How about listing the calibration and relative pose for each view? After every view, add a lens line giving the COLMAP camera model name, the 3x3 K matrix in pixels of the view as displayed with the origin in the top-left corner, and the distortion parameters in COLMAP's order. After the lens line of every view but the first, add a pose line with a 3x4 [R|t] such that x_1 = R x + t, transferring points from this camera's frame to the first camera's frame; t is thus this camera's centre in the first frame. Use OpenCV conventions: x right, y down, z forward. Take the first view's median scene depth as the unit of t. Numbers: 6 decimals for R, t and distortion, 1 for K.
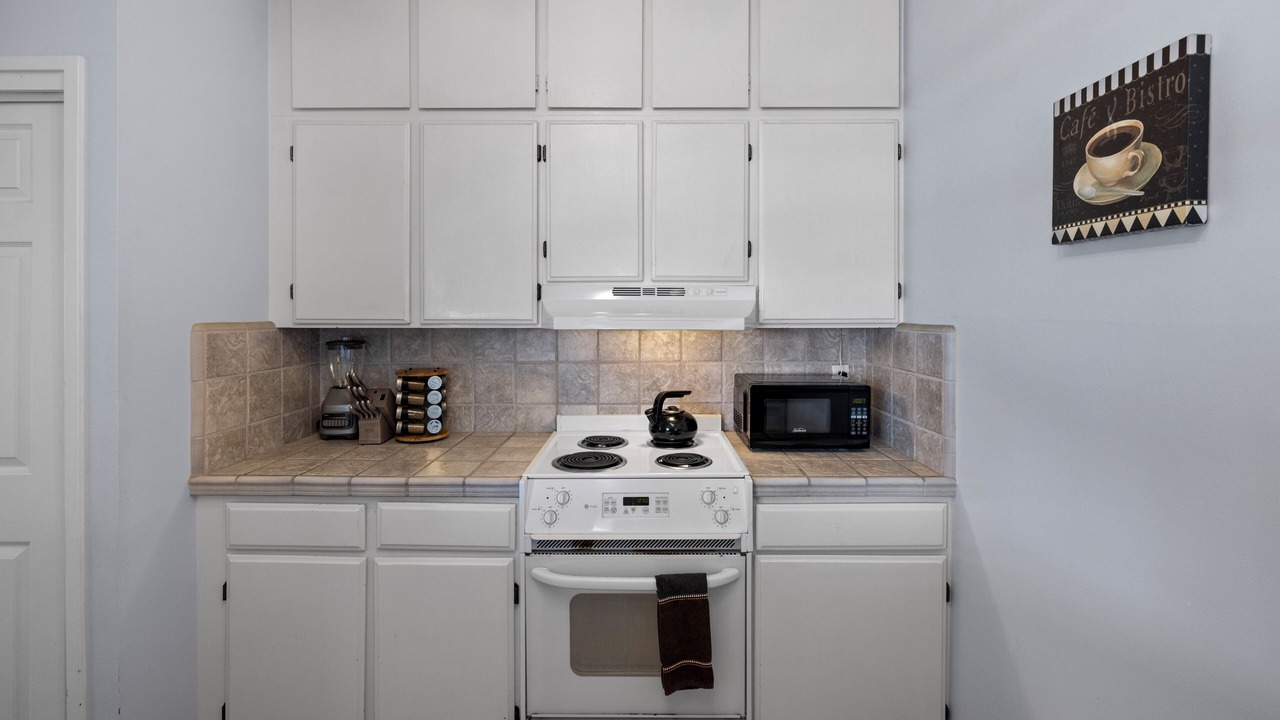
lens RADIAL K [[507.2, 0, 545.4], [0, 507.2, 308.0], [0, 0, 1]] dist [-0.001248, -0.000046]
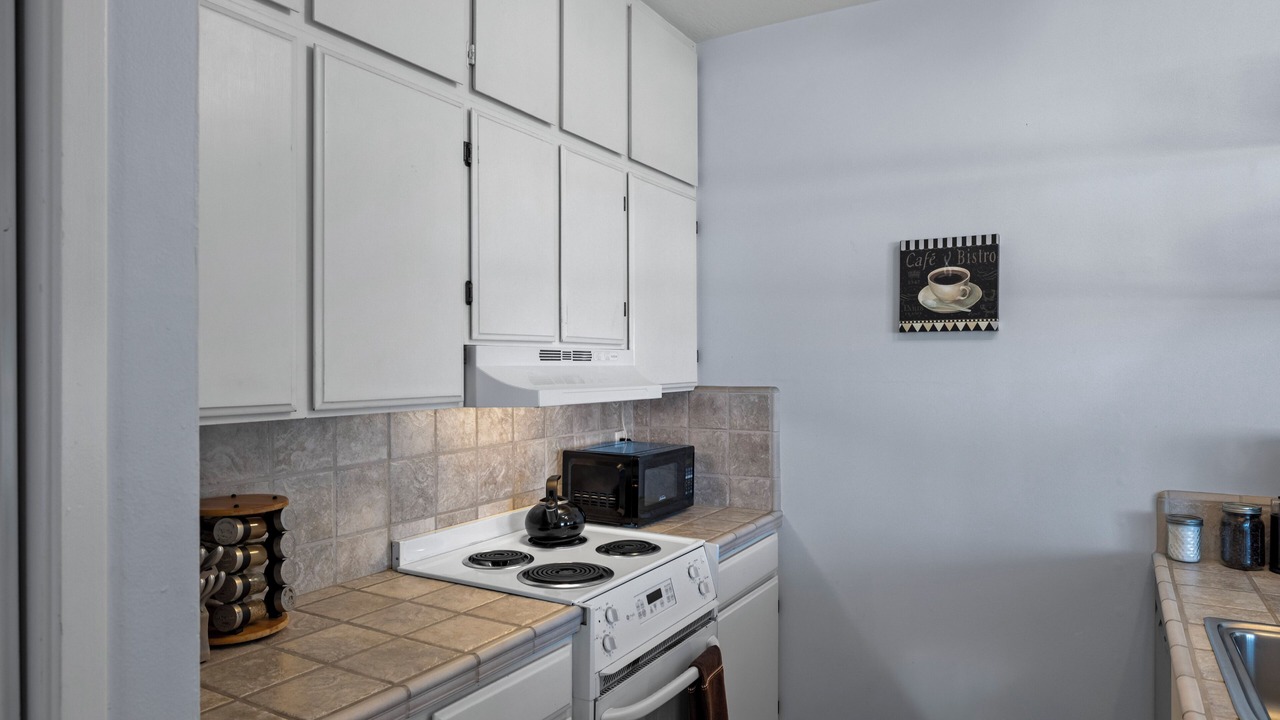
lens RADIAL K [[806.3, 0, 594.1], [0, 806.3, 354.8], [0, 0, 1]] dist [-0.004309, -0.001866]
pose [[0.513616, 0.006706, 0.857994, -0.971541], [0.004413, 0.999936, -0.010458, -0.021746], [-0.858009, 0.009158, 0.513553, 0.330635]]
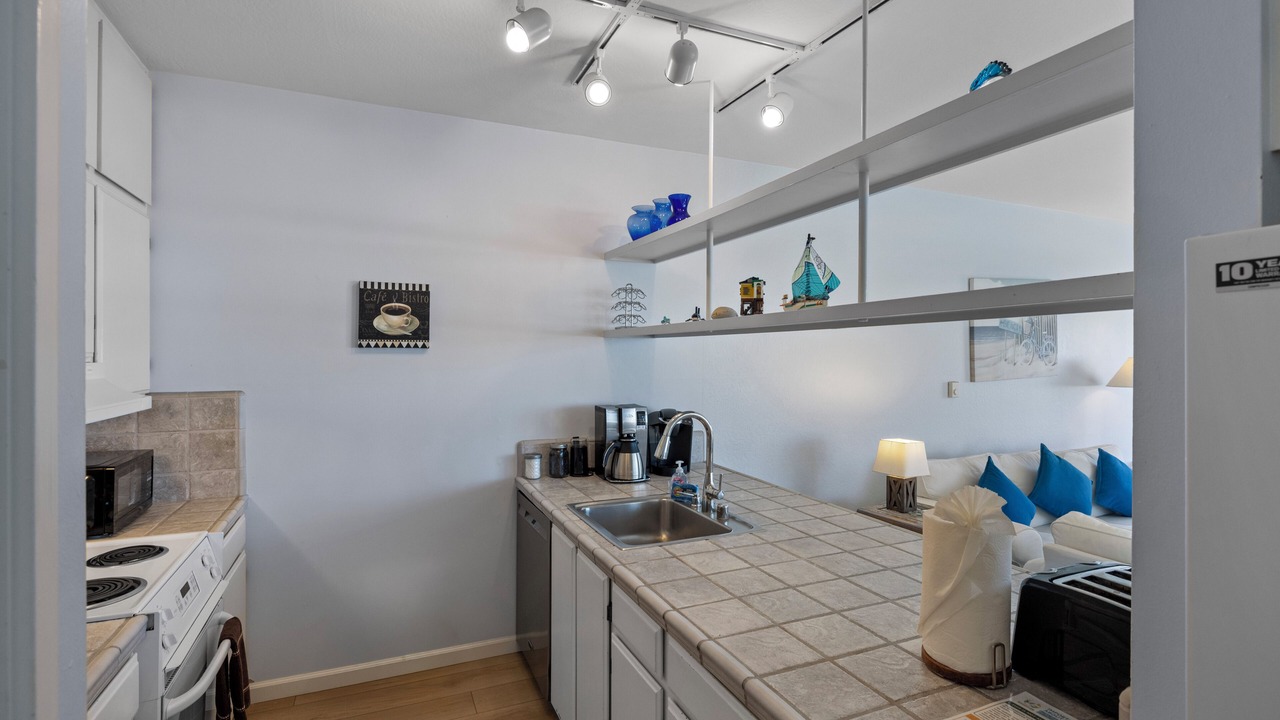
lens RADIAL K [[613.6, 0, 640.1], [0, 613.6, 351.2], [0, 0, 1]] dist [-0.002531, -0.000371]
pose [[-0.405269, 0.005926, 0.914178, -1.115517], [0.005870, 0.999975, -0.003880, -0.057225], [-0.914179, 0.003794, -0.405294, 0.591277]]
